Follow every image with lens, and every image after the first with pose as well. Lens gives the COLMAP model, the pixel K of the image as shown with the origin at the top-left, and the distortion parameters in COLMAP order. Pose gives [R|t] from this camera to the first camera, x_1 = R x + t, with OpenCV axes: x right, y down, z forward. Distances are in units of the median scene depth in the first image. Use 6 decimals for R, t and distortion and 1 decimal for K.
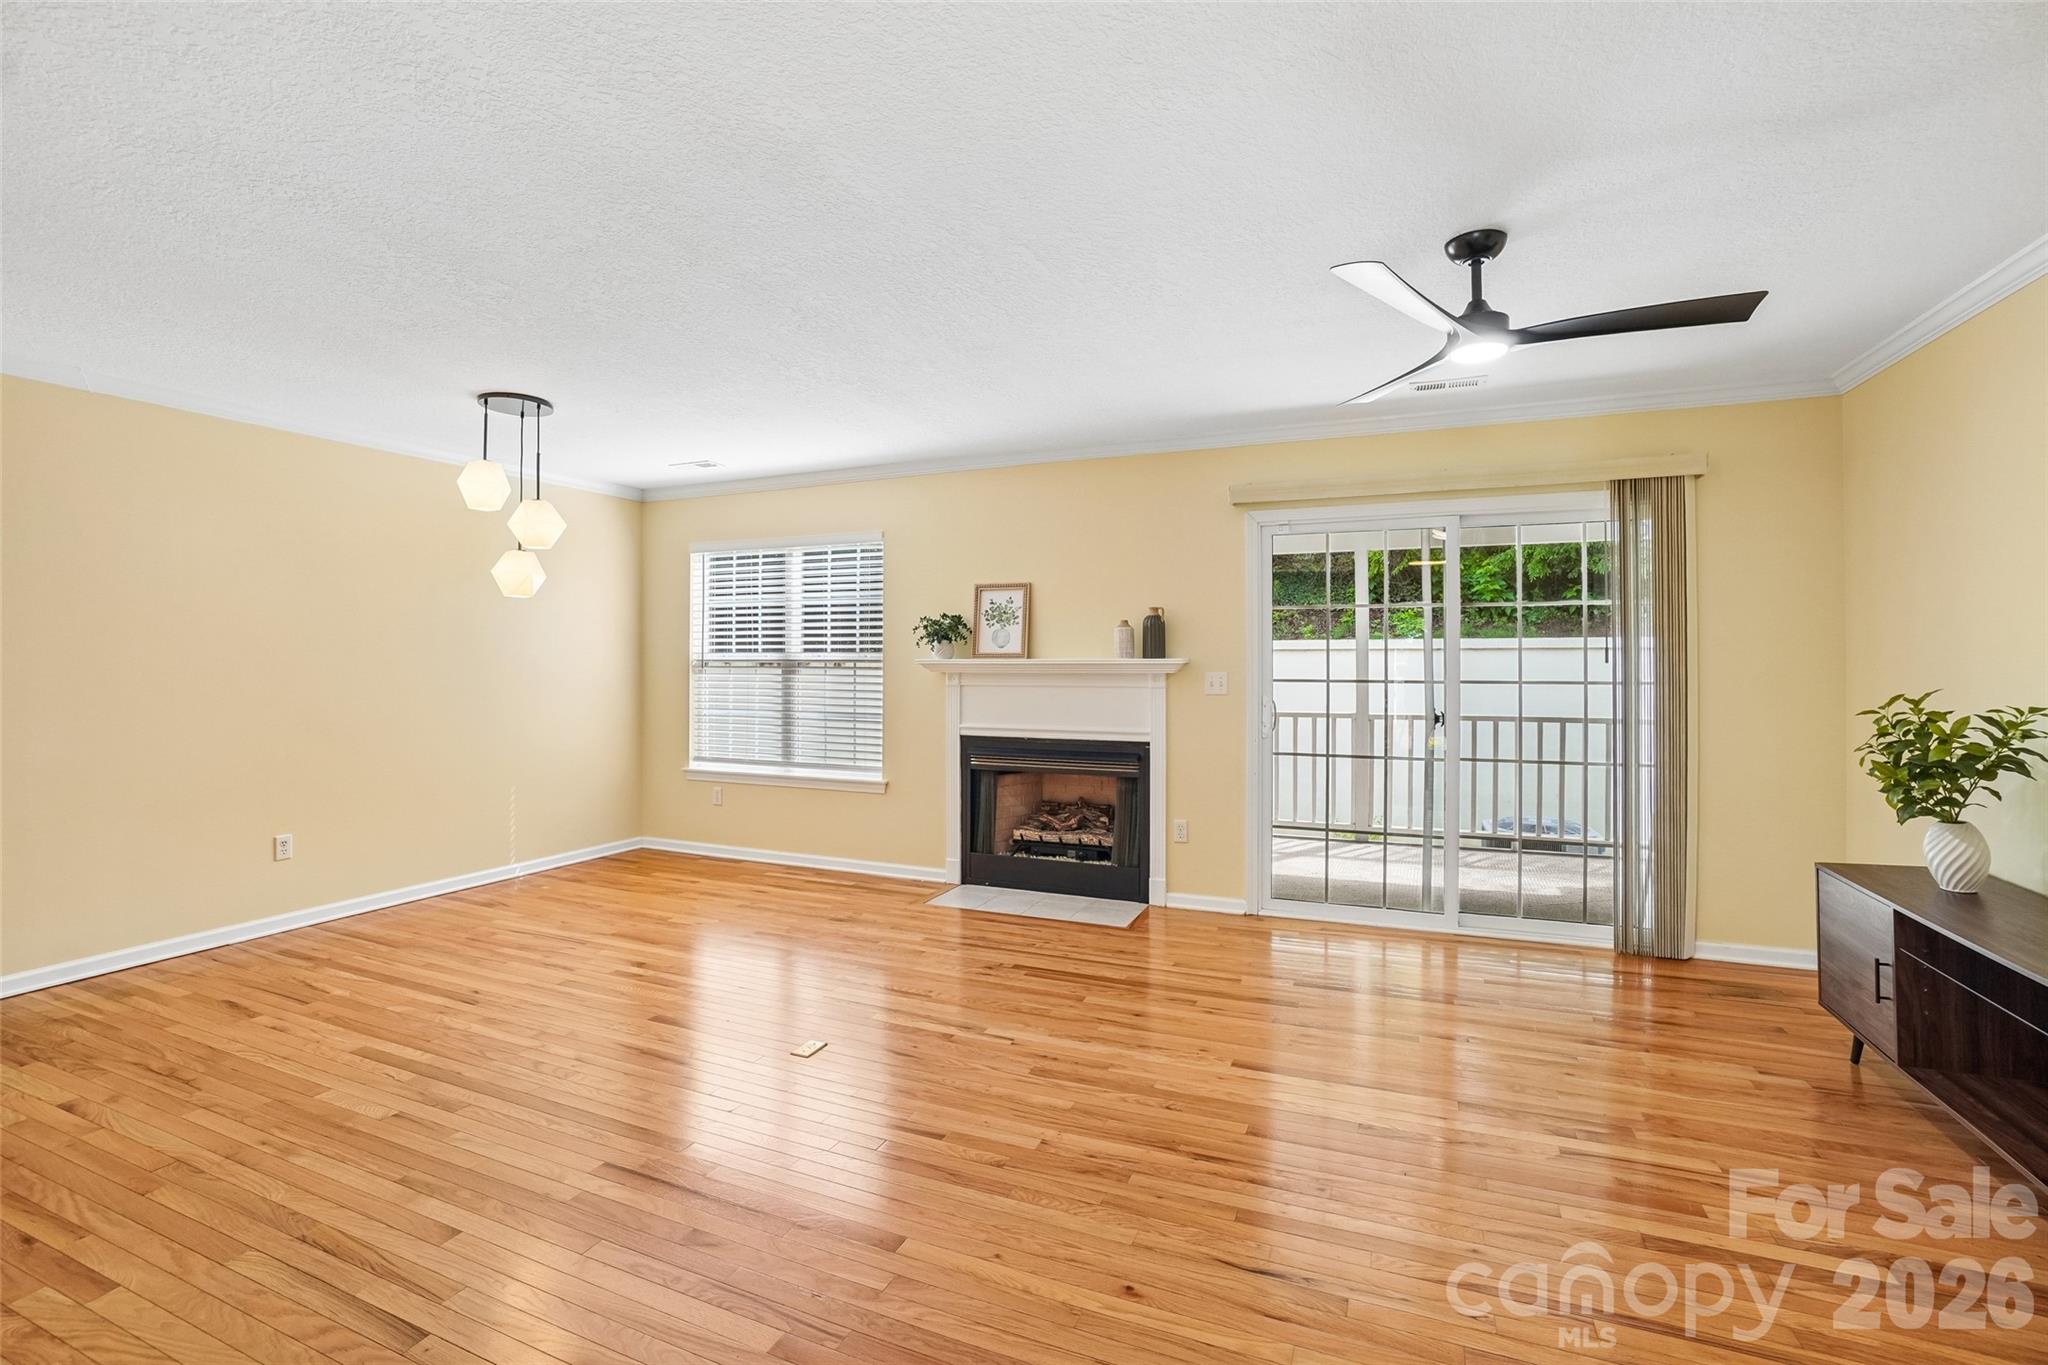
lens RADIAL K [[912.8, 0, 1012.8], [0, 912.8, 657.3], [0, 0, 1]] dist [-0.062119, 0.023537]
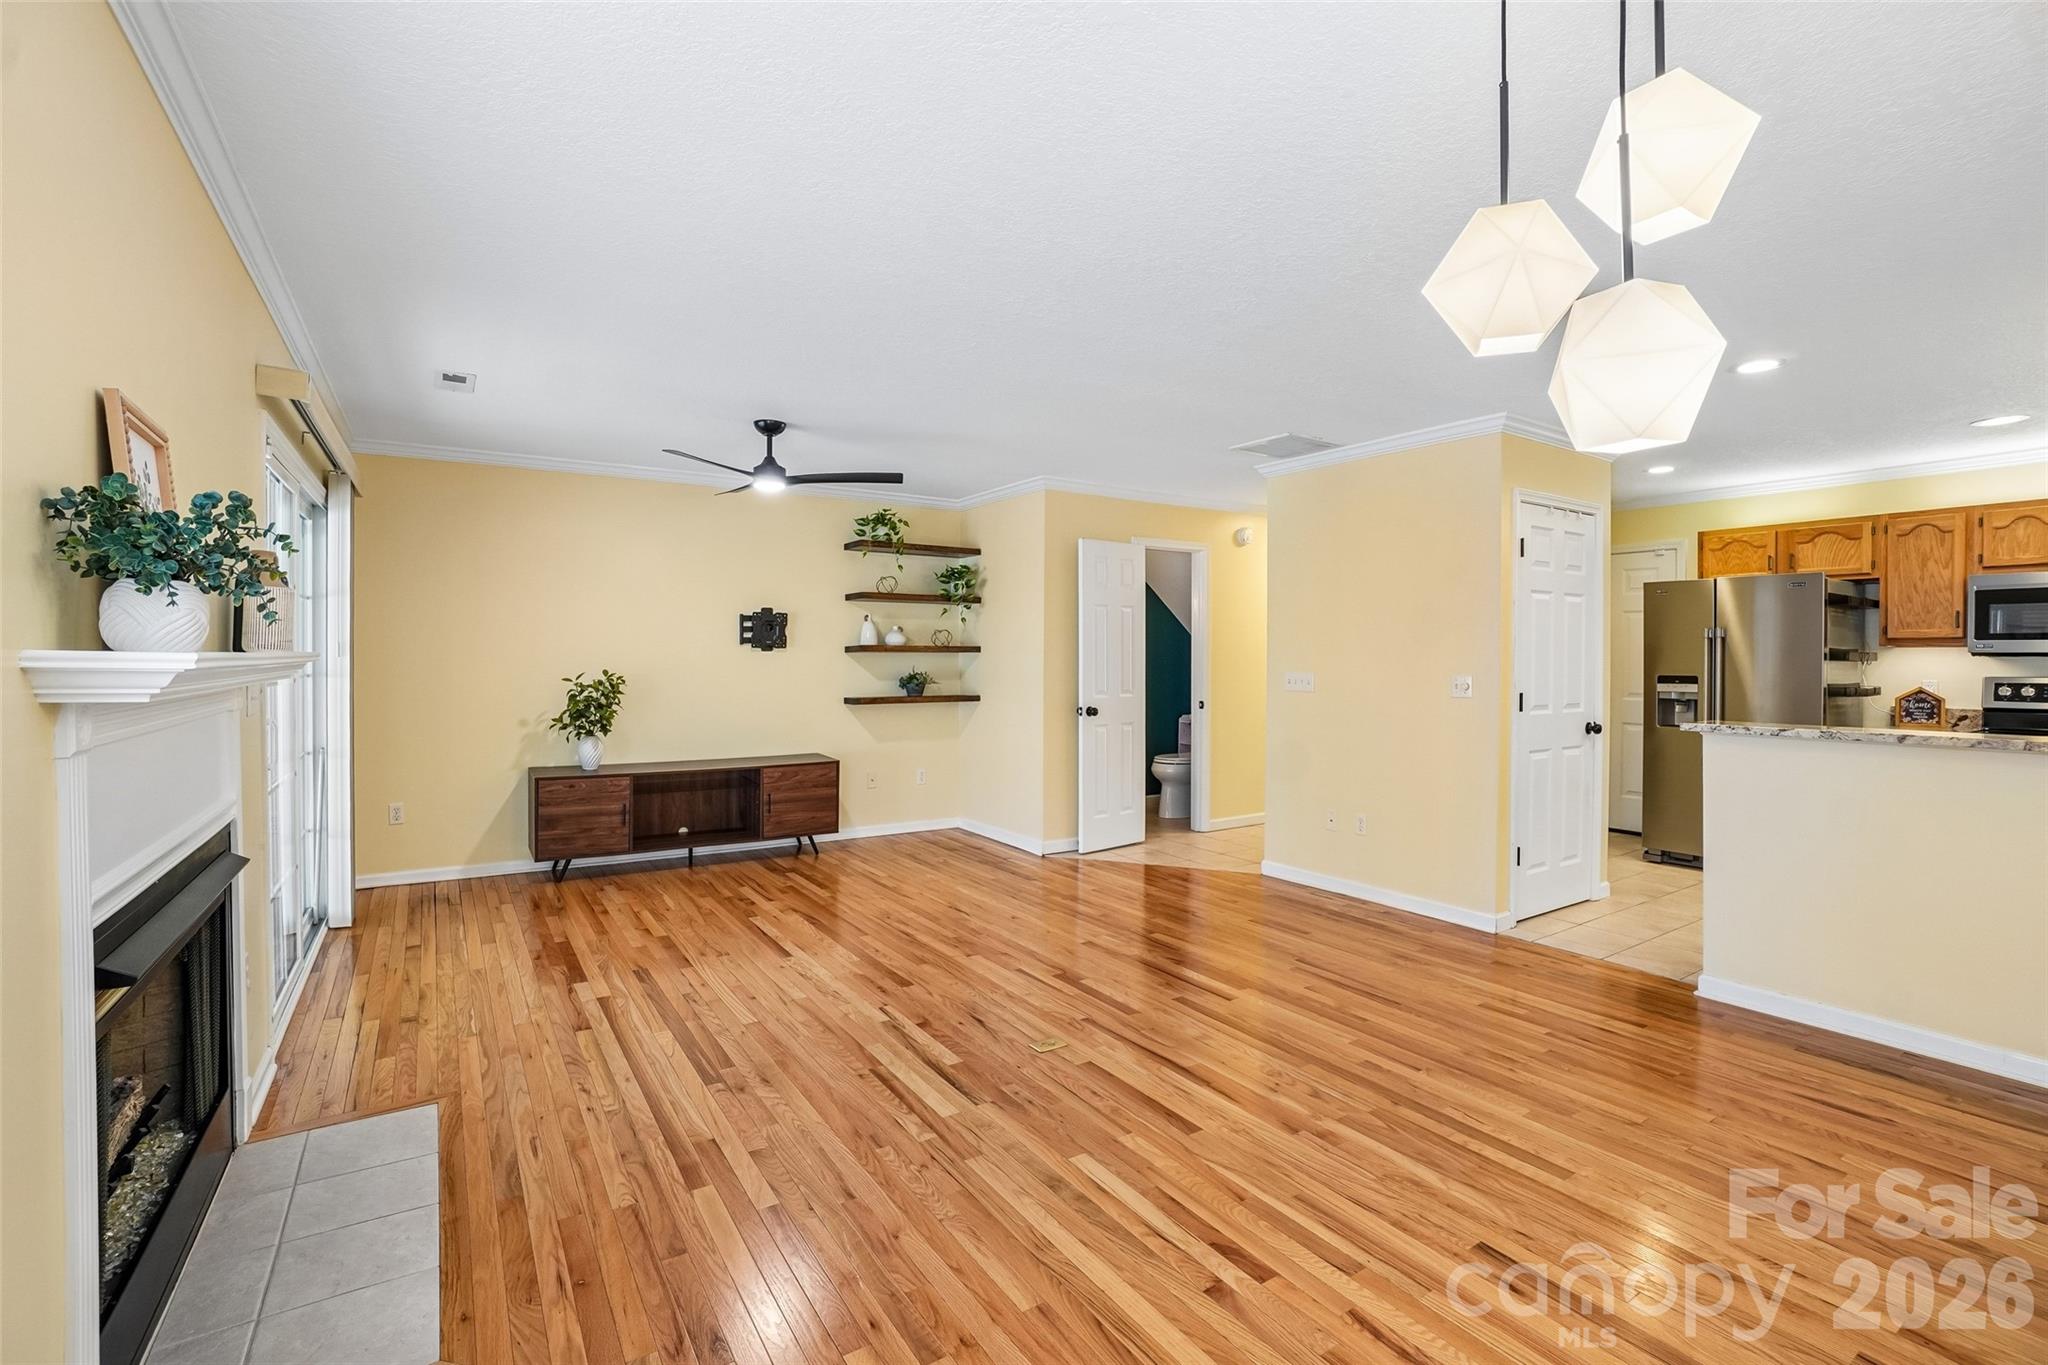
lens RADIAL K [[912.8, 0, 1012.8], [0, 912.8, 657.3], [0, 0, 1]] dist [-0.062119, 0.023537]
pose [[-0.833409, -0.004291, 0.552639, -0.460100], [-0.005937, 0.999982, -0.001189, 0.002459], [-0.552624, -0.004272, -0.833420, 1.145719]]
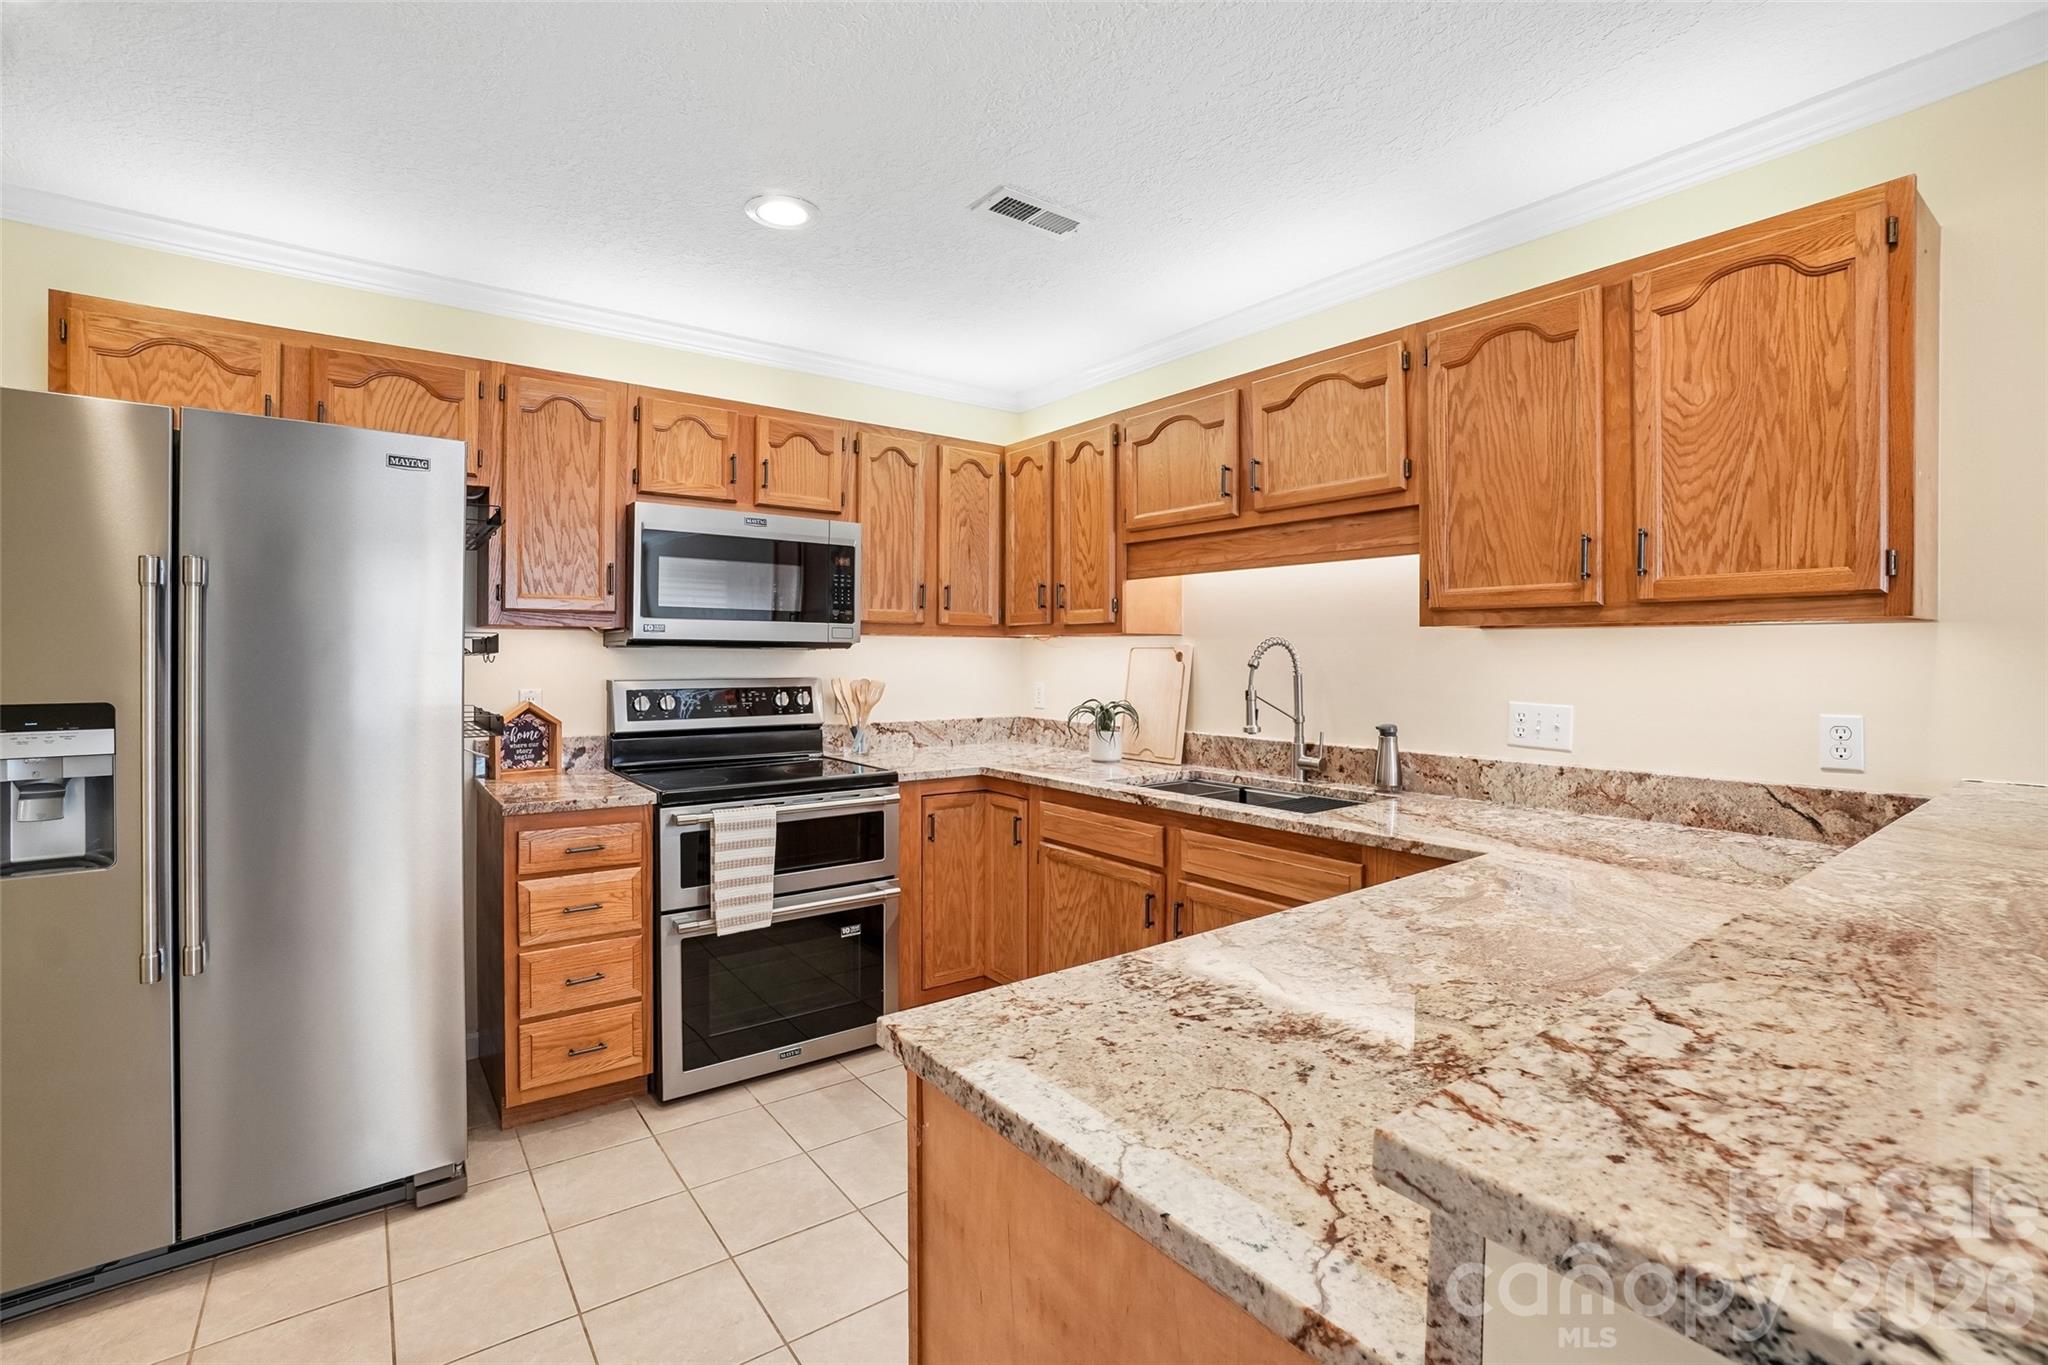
lens RADIAL K [[912.8, 0, 1012.8], [0, 912.8, 657.3], [0, 0, 1]] dist [-0.062119, 0.023537]
pose [[-0.497011, -0.001768, -0.867742, -0.437225], [-0.002088, 0.999997, -0.000842, 0.001068], [0.867741, 0.001394, -0.497014, 0.230765]]
